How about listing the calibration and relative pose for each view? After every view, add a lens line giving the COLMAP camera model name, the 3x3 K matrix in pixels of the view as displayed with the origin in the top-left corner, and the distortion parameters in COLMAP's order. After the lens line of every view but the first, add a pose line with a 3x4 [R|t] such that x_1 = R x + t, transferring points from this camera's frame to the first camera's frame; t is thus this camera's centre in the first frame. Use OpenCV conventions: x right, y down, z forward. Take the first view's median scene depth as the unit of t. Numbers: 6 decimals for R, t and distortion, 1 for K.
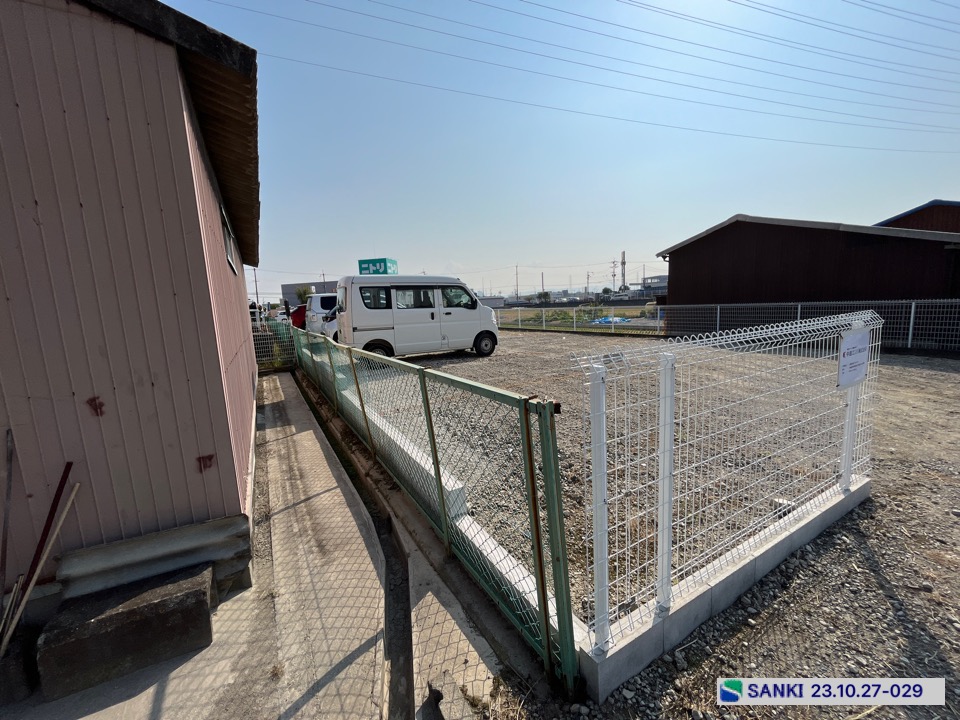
lens RADIAL K [[388.9, 0, 480.5], [0, 388.9, 359.8], [0, 0, 1]] dist [-0.002670, 0.000026]
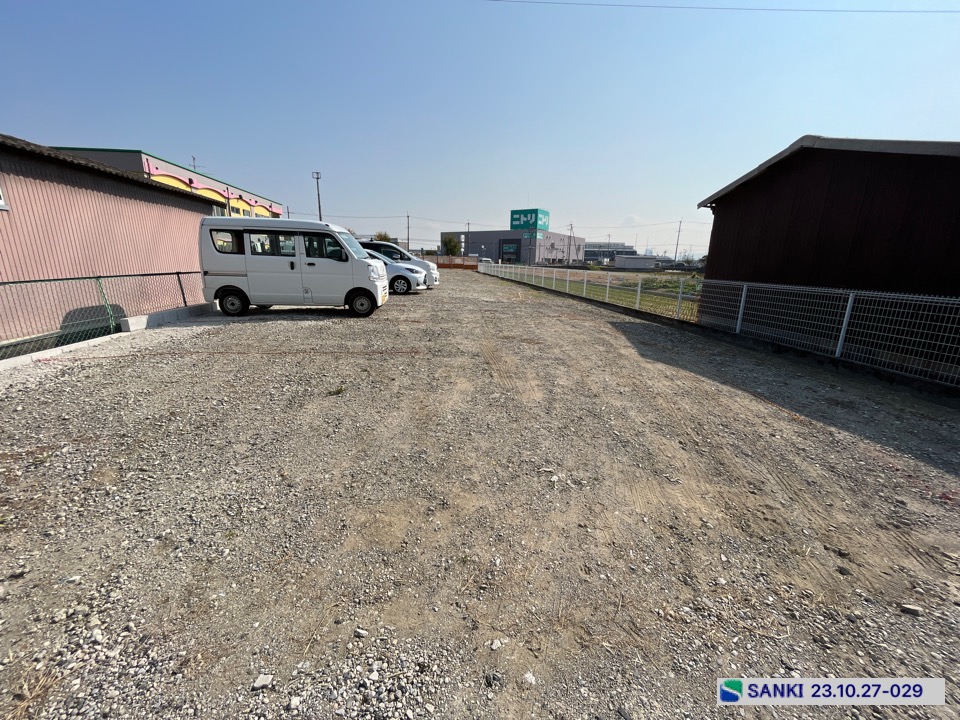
lens RADIAL K [[388.9, 0, 480.5], [0, 388.9, 359.8], [0, 0, 1]] dist [-0.002670, 0.000026]
pose [[0.920980, 0.158764, -0.355795, 0.591631], [-0.117719, 0.983919, 0.134331, -0.064174], [0.371400, -0.081833, 0.924860, 0.276763]]
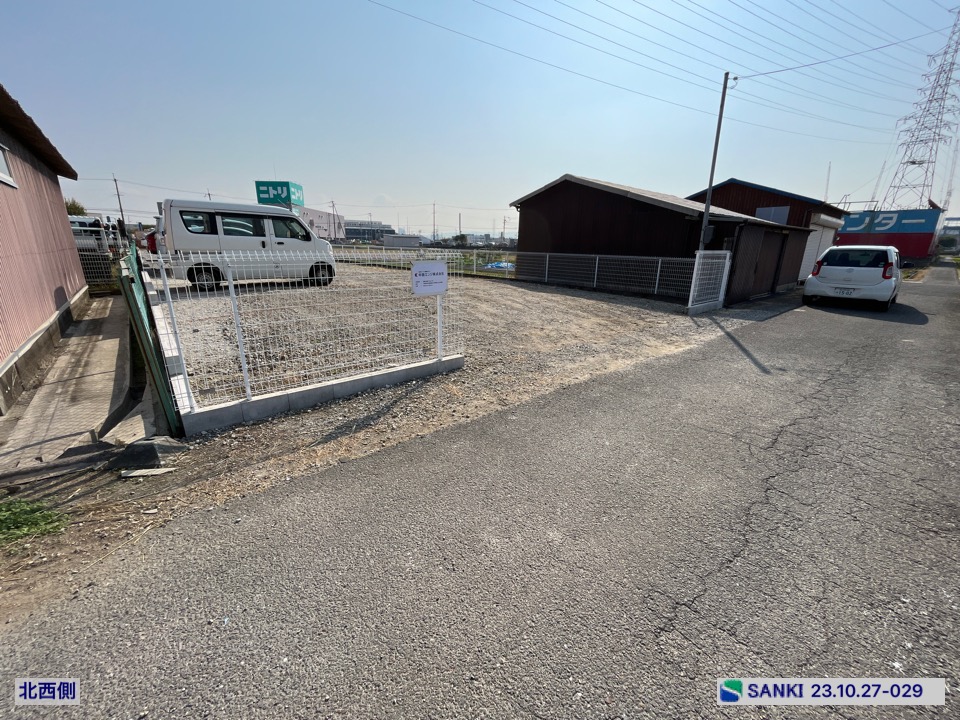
lens RADIAL K [[388.9, 0, 480.5], [0, 388.9, 359.8], [0, 0, 1]] dist [-0.002670, 0.000026]
pose [[0.979445, 0.010087, 0.201459, 0.232302], [-0.038833, 0.989495, 0.139256, 0.028072], [-0.197938, -0.144216, 0.969547, -0.196005]]
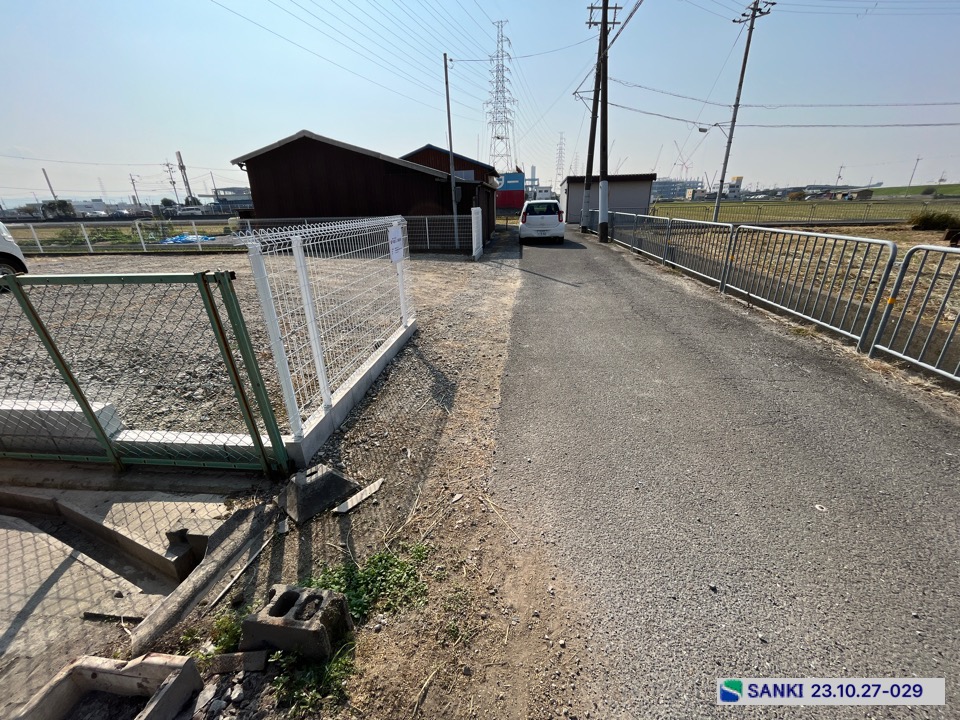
lens RADIAL K [[388.9, 0, 480.5], [0, 388.9, 359.8], [0, 0, 1]] dist [-0.002670, 0.000026]
pose [[0.578443, -0.265790, 0.771207, -0.066536], [0.107140, 0.961992, 0.251182, 0.024733], [-0.808656, -0.062667, 0.584934, -0.080879]]
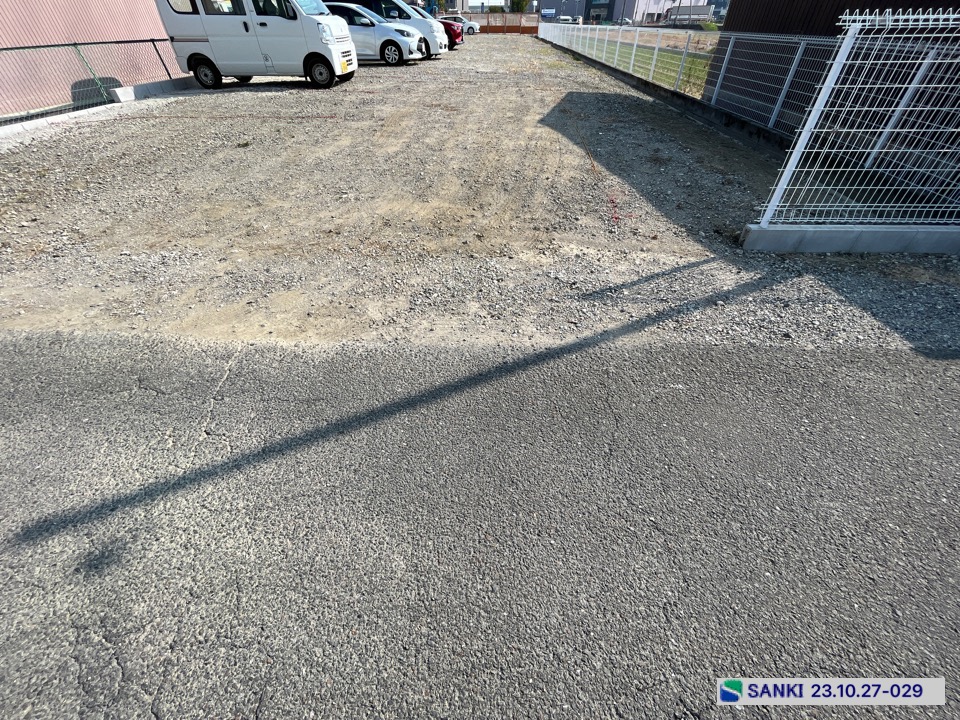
lens RADIAL K [[388.9, 0, 480.5], [0, 388.9, 359.8], [0, 0, 1]] dist [-0.002670, 0.000026]
pose [[0.846991, 0.378289, -0.373503, 0.900933], [-0.106368, 0.808978, 0.578135, -0.059922], [0.520858, -0.449946, 0.725435, 0.251043]]
